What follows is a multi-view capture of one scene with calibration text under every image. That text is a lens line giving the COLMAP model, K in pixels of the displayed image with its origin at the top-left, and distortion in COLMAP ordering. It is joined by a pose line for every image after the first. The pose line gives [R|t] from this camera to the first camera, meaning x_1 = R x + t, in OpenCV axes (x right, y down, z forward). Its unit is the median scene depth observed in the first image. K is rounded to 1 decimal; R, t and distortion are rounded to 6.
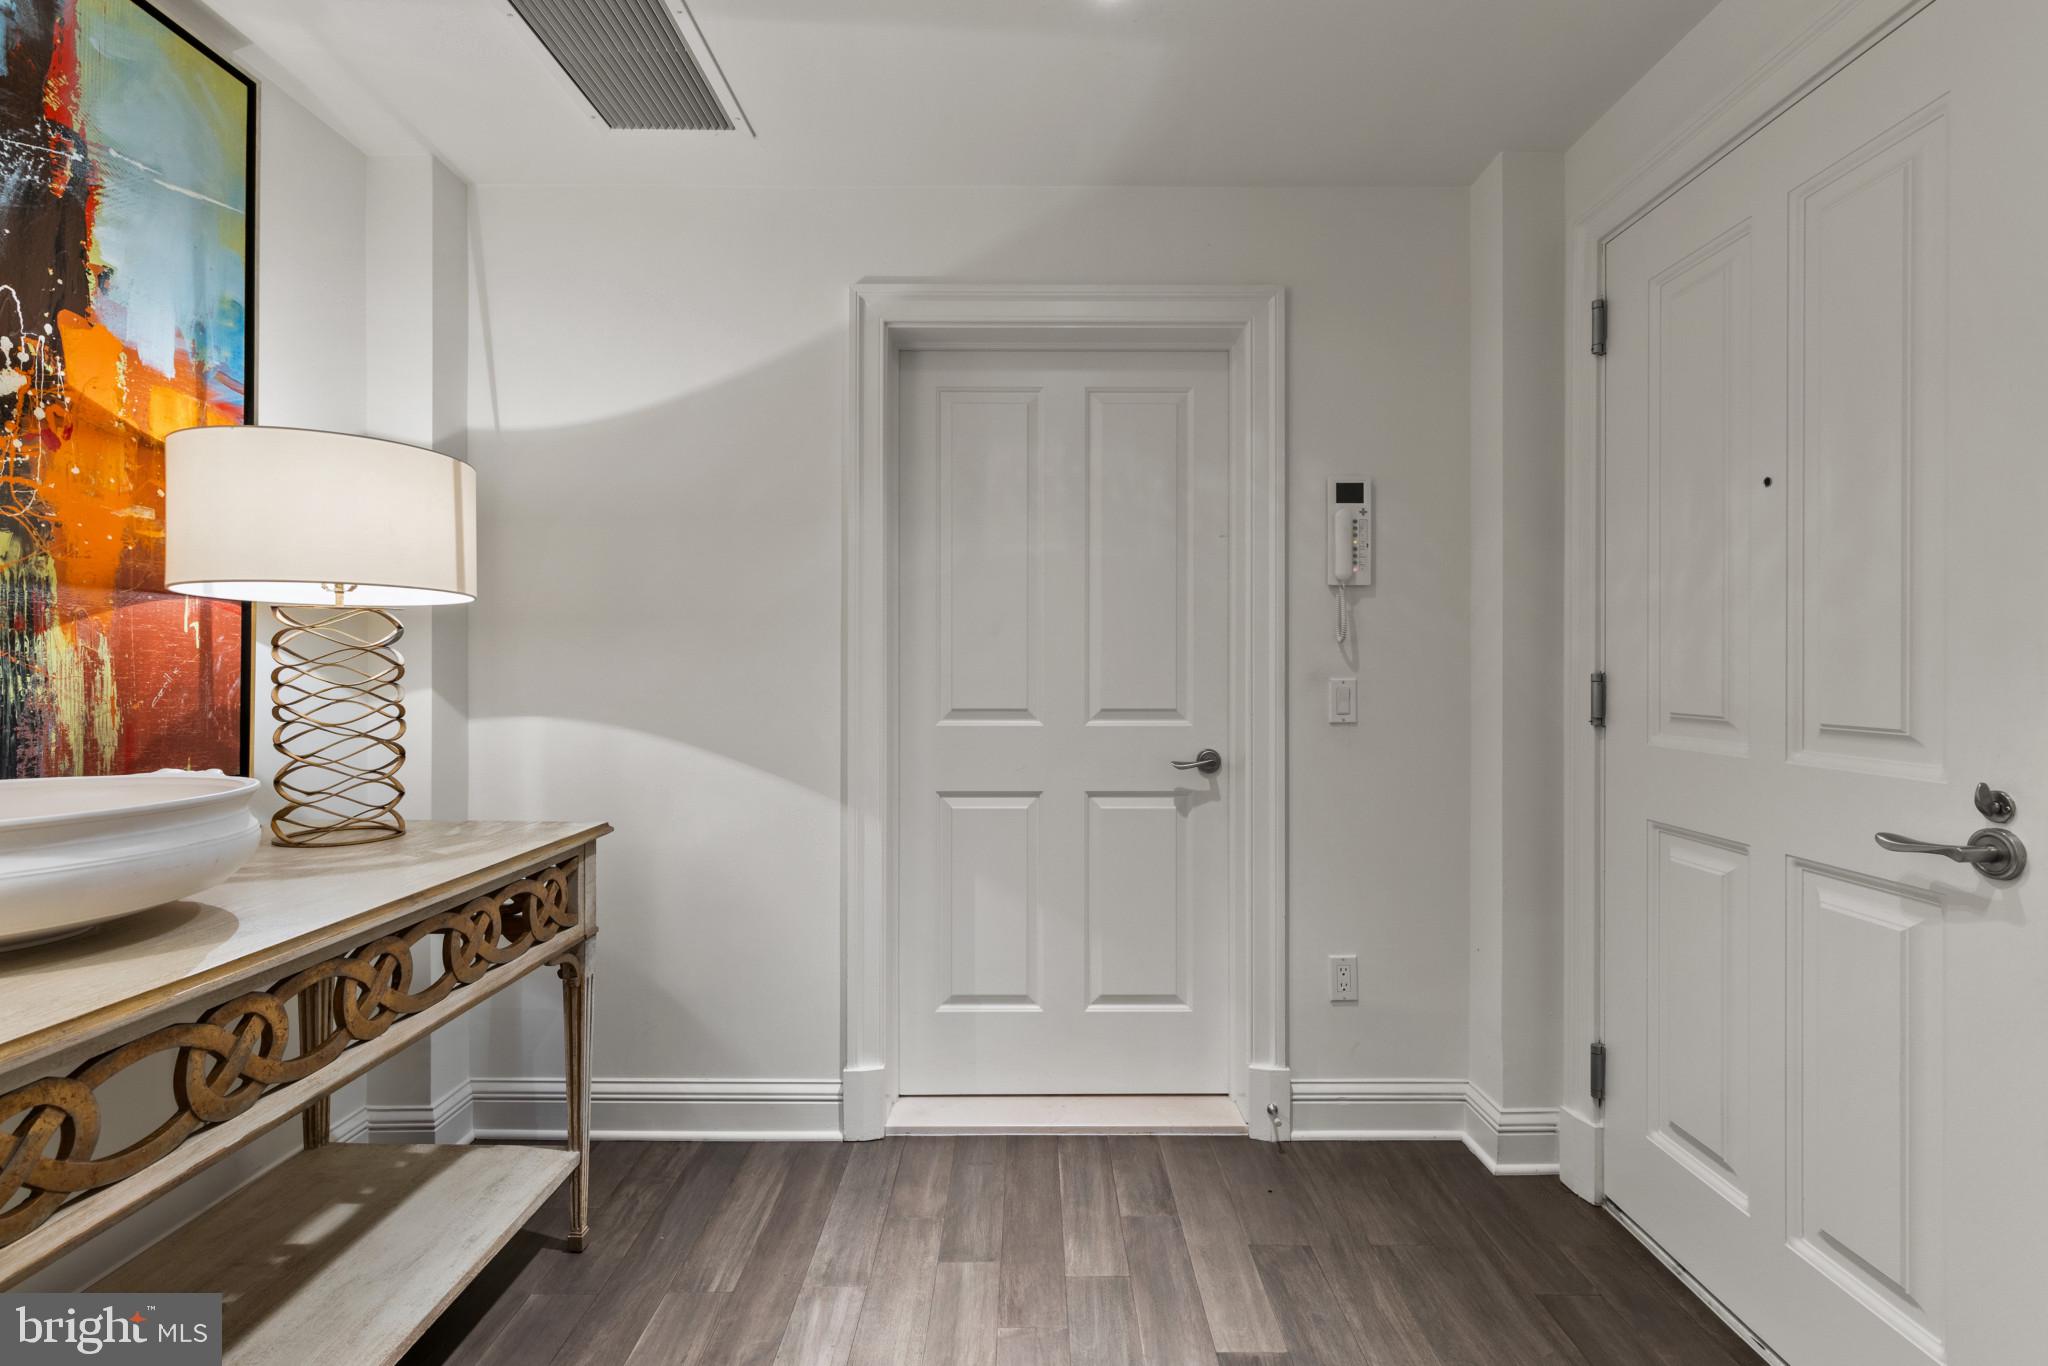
lens RADIAL K [[920.7, 0, 1015.2], [0, 920.7, 681.6], [0, 0, 1]] dist [0.002990, -0.001445]
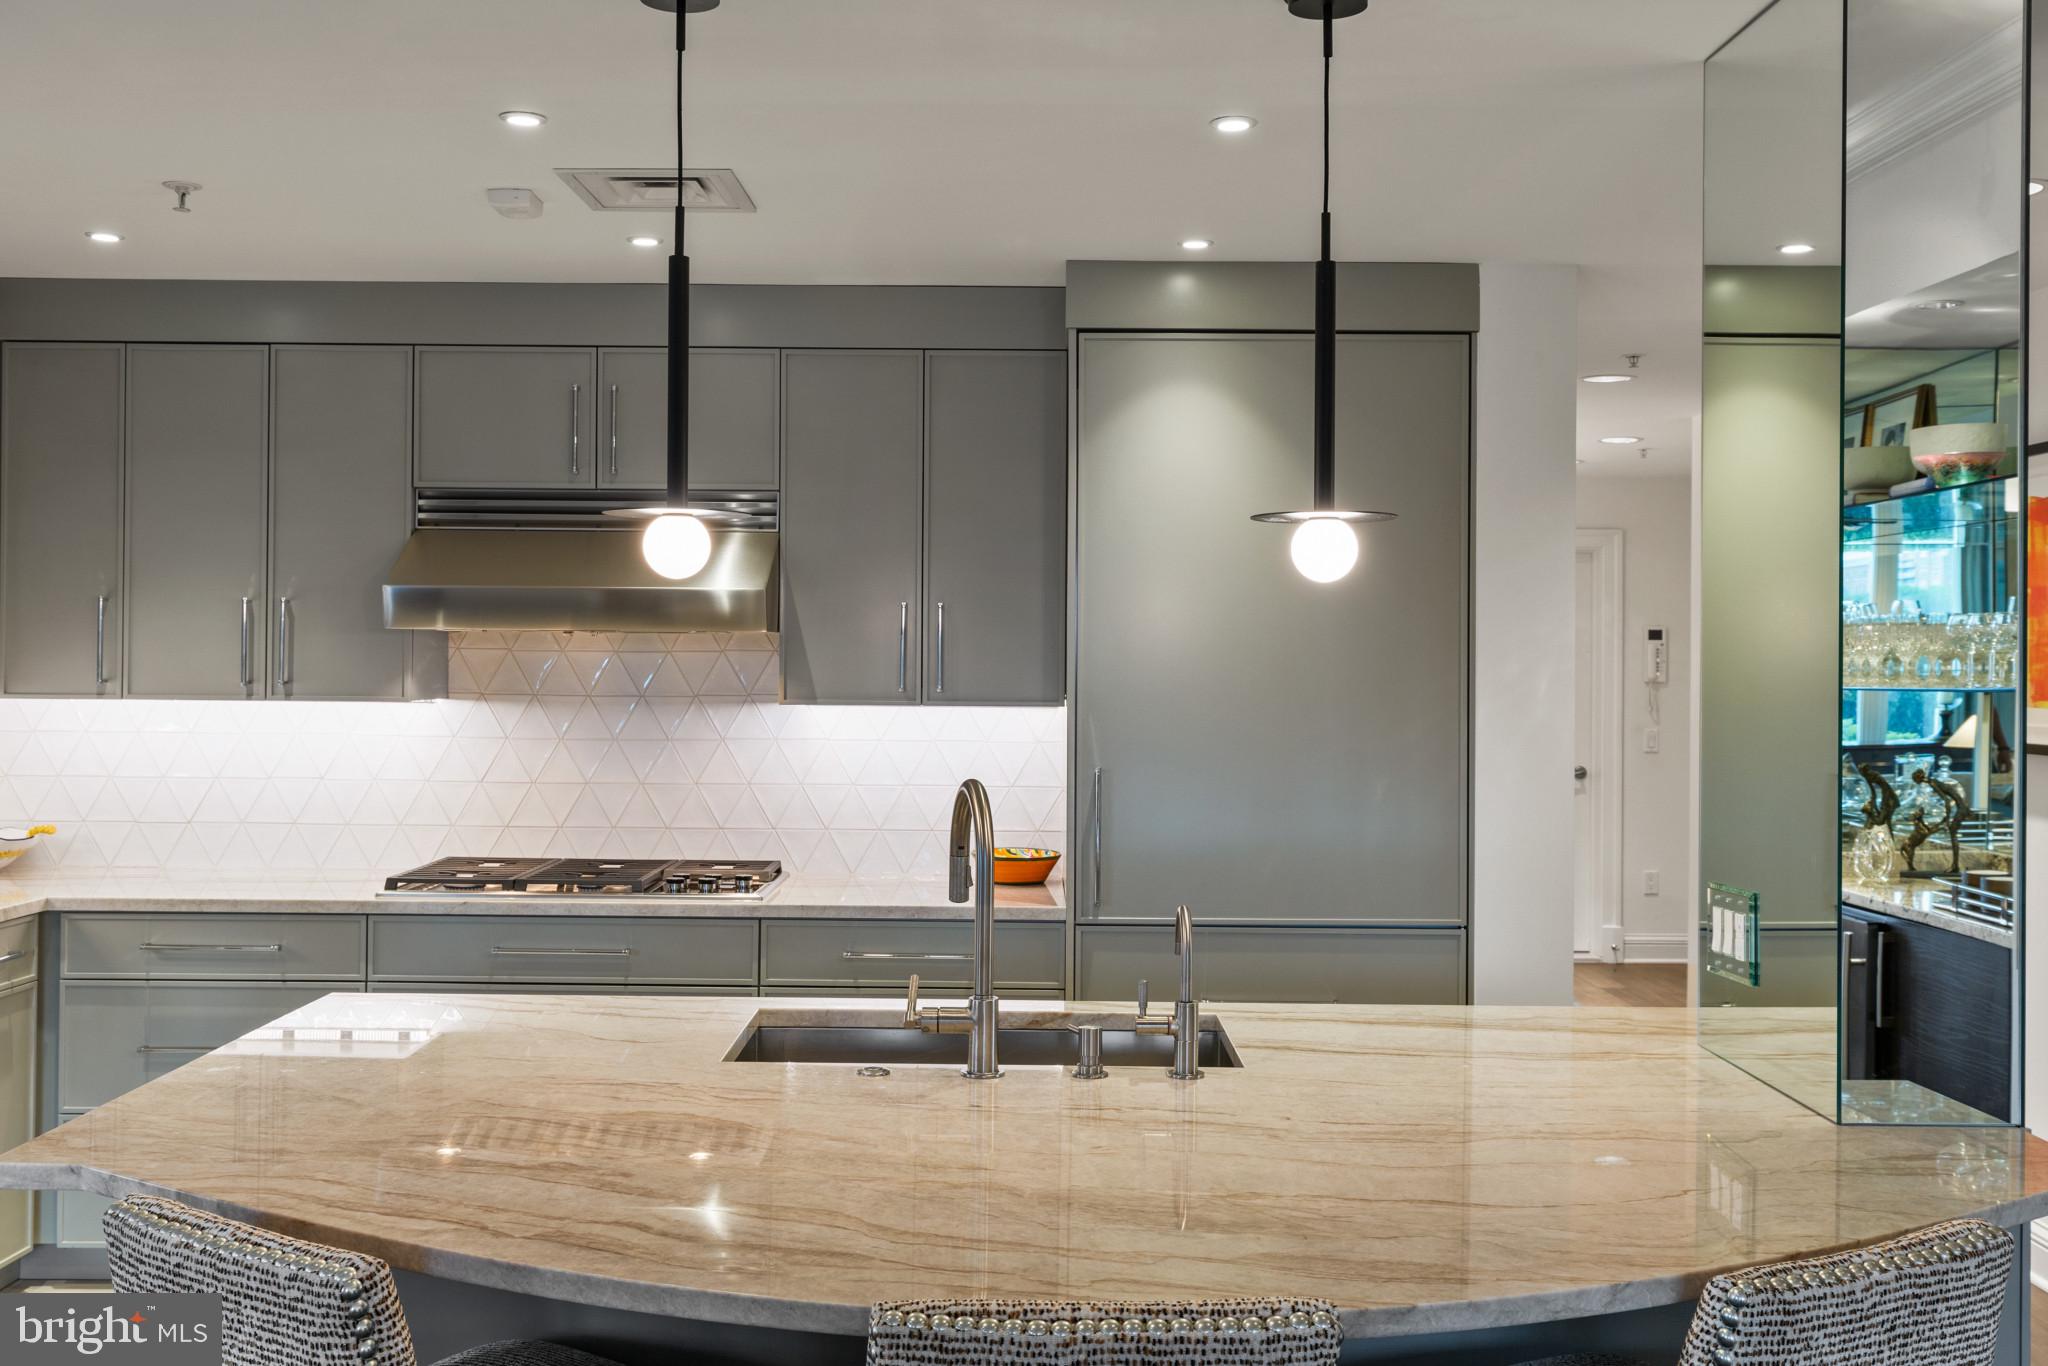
lens RADIAL K [[1957.1, 0, 1025.0], [0, 1957.1, 664.7], [0, 0, 1]] dist [0.004788, 0.000000]
pose [[0.999918, 0.006508, 0.011004, -1.022240], [-0.006449, 0.999965, -0.005416, -0.110014], [-0.011039, 0.005345, 0.999925, -3.148247]]
